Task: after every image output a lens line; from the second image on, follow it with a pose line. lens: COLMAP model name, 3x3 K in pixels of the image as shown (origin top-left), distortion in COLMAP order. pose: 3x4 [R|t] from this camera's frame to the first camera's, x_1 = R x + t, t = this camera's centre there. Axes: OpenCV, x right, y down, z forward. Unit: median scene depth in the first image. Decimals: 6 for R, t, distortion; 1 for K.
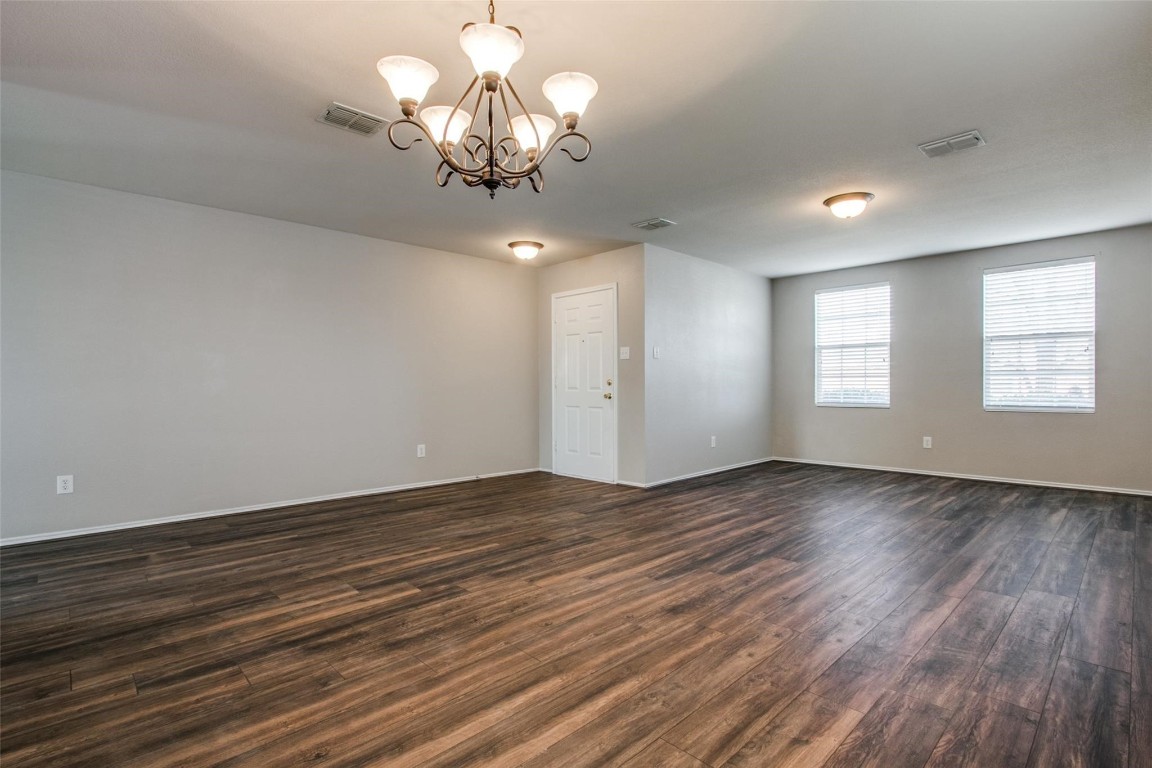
lens RADIAL K [[550.3, 0, 599.1], [0, 550.3, 385.8], [0, 0, 1]] dist [-0.021841, 0.004415]
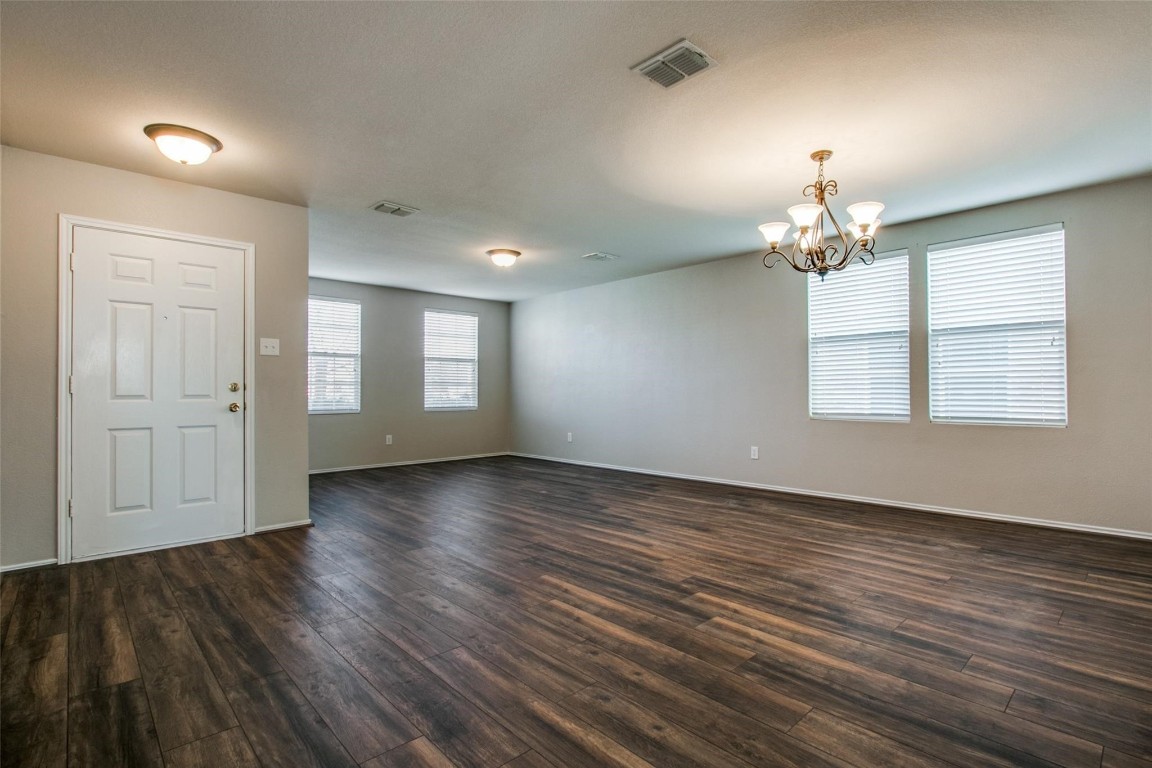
lens RADIAL K [[550.3, 0, 581.6], [0, 550.3, 390.3], [0, 0, 1]] dist [-0.021841, 0.004415]
pose [[0.032069, 0.006287, 0.999466, -1.308118], [0.004053, 0.999971, -0.006420, 0.007091], [-0.999477, 0.004257, 0.032042, 1.150209]]
